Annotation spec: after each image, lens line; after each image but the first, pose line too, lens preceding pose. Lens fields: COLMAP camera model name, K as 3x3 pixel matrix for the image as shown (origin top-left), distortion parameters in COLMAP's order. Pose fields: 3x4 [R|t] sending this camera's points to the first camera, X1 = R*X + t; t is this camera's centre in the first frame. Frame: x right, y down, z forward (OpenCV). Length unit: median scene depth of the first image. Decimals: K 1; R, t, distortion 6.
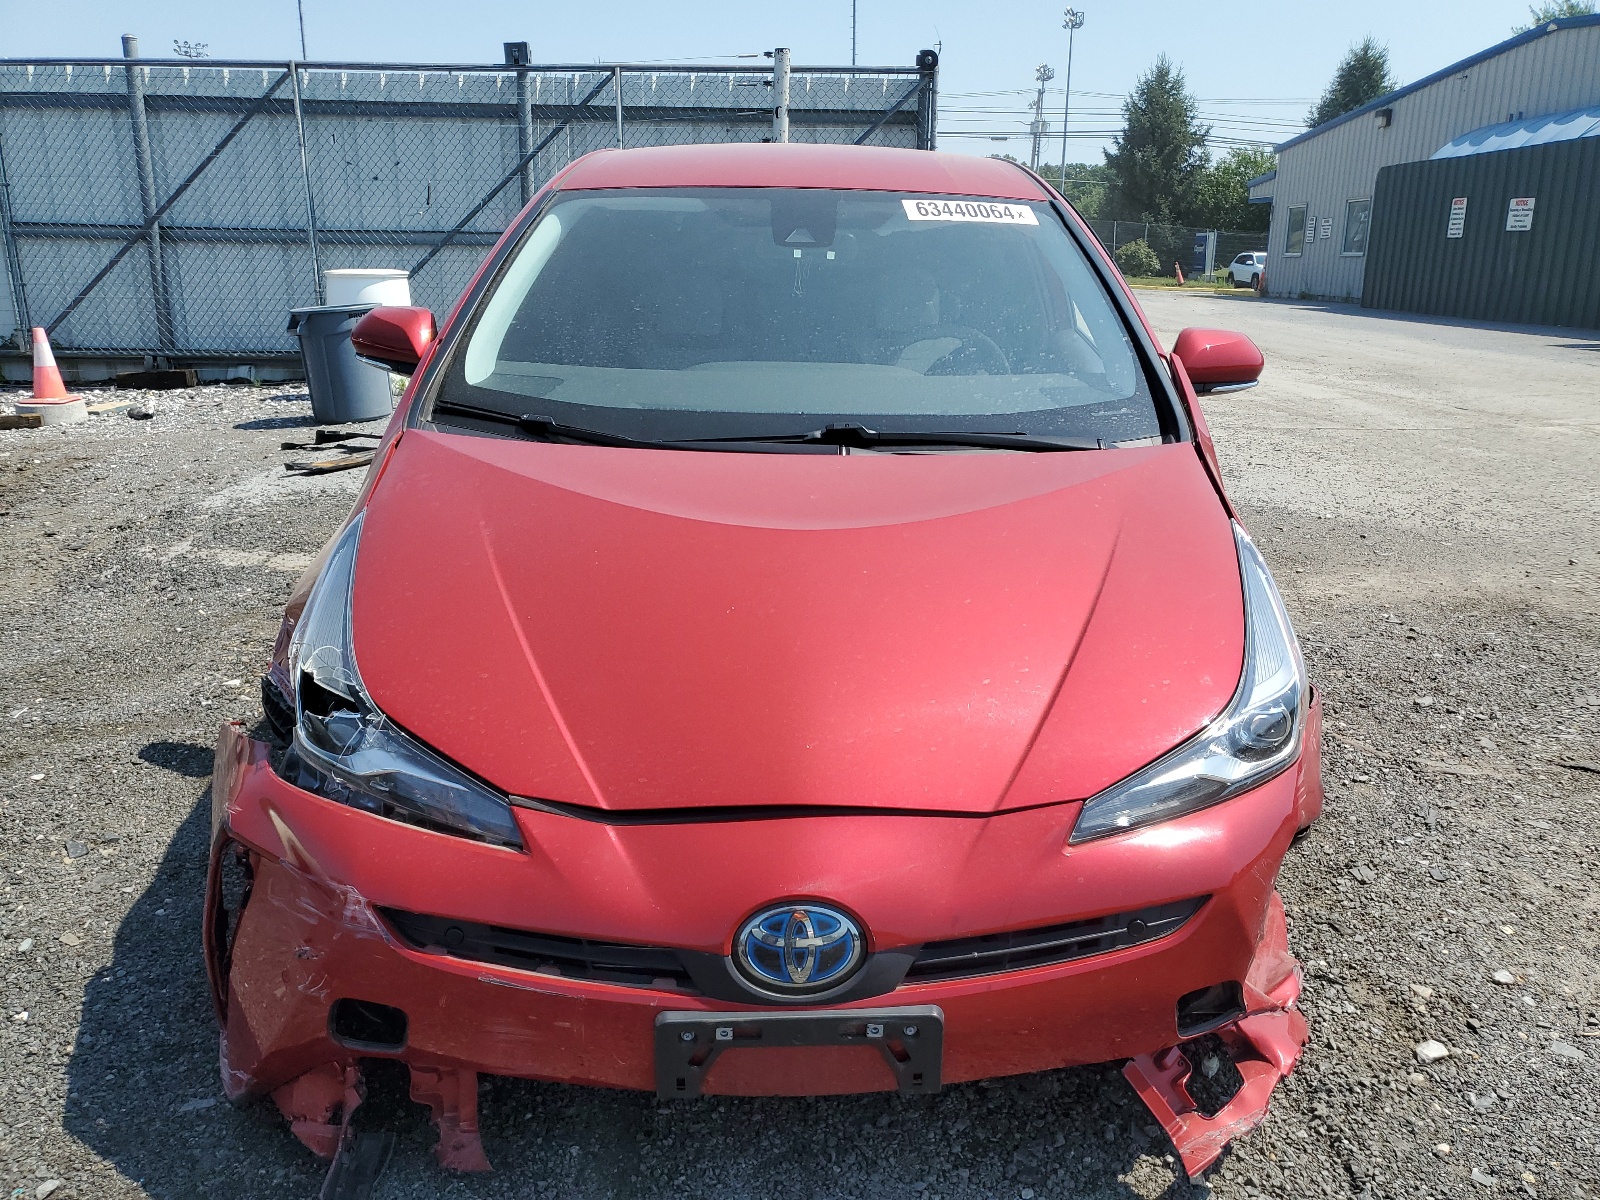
lens RADIAL K [[1209.6, 0, 800.0], [0, 1209.6, 600.0], [0, 0, 1]] dist [0.056445, -0.065496]
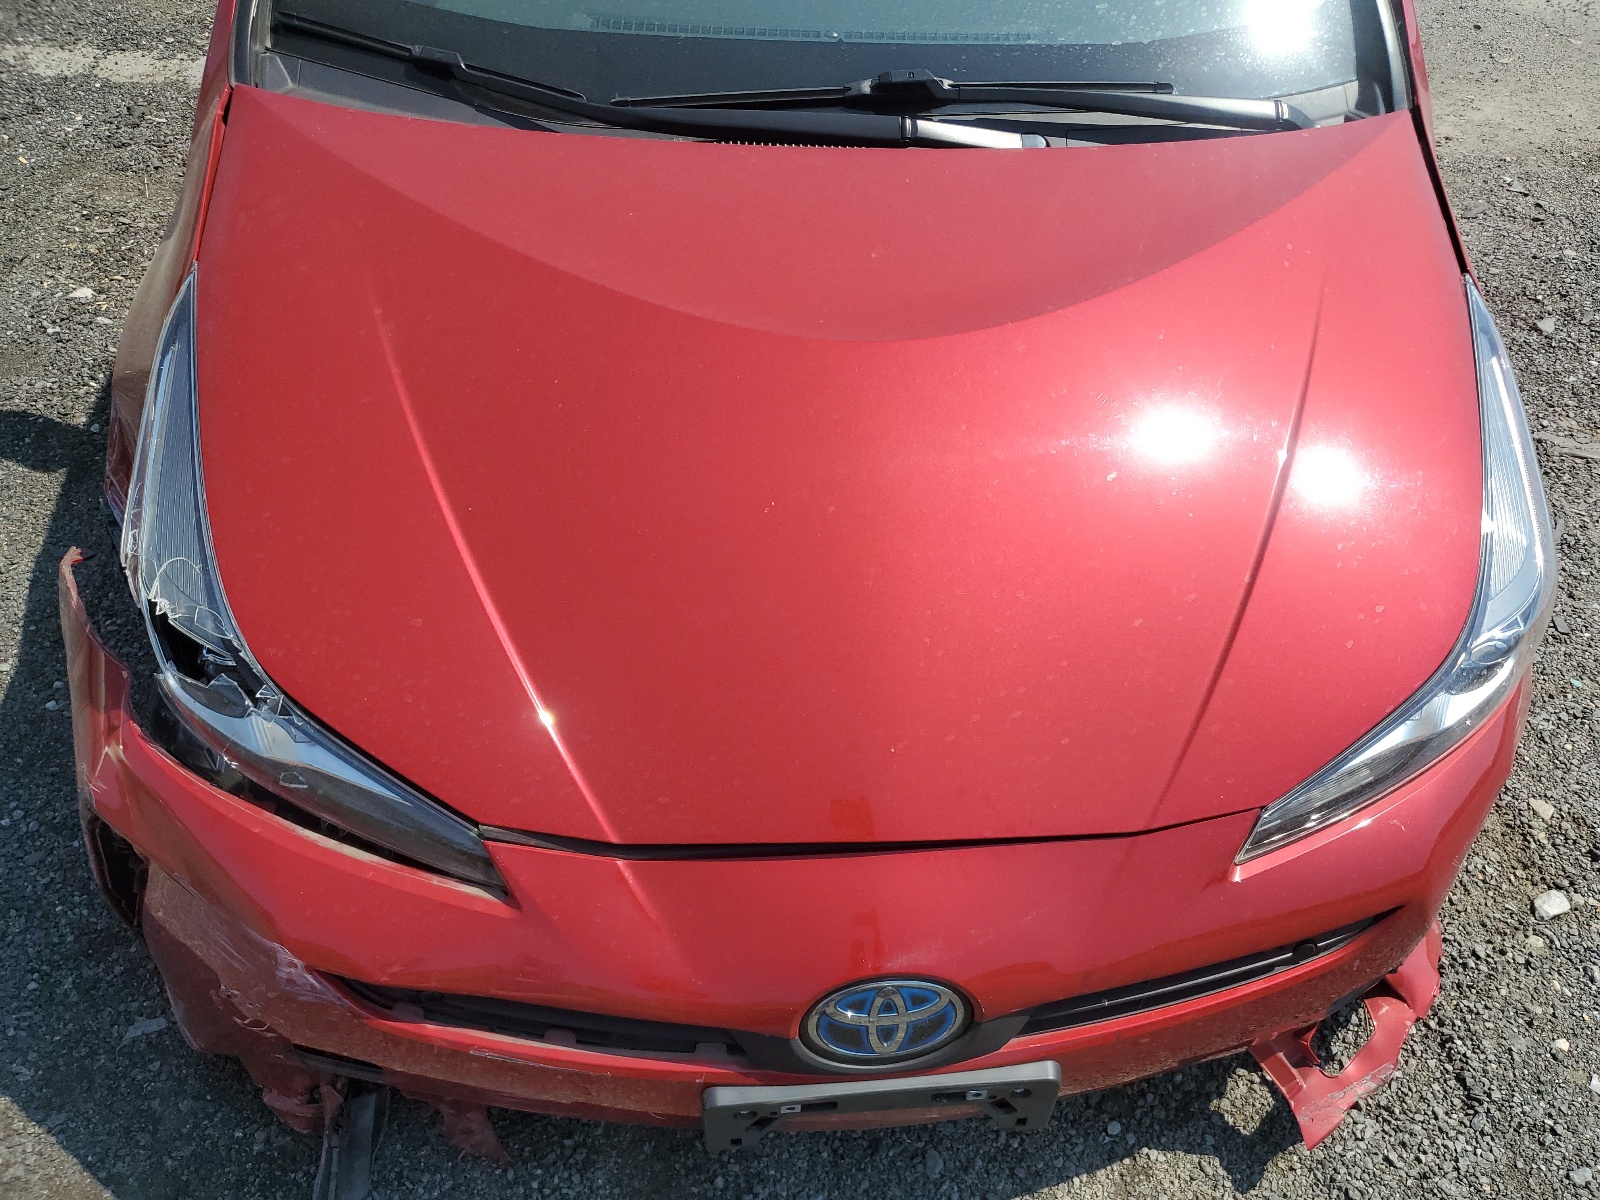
lens RADIAL K [[1247.7, 0, 832.2], [0, 1247.7, 601.8], [0, 0, 1]] dist [0.003313, 0.004551]
pose [[0.998365, -0.016216, 0.054817, -0.061379], [-0.010246, 0.892633, 0.450668, -0.257205], [-0.056239, -0.450492, 0.891007, 0.345680]]
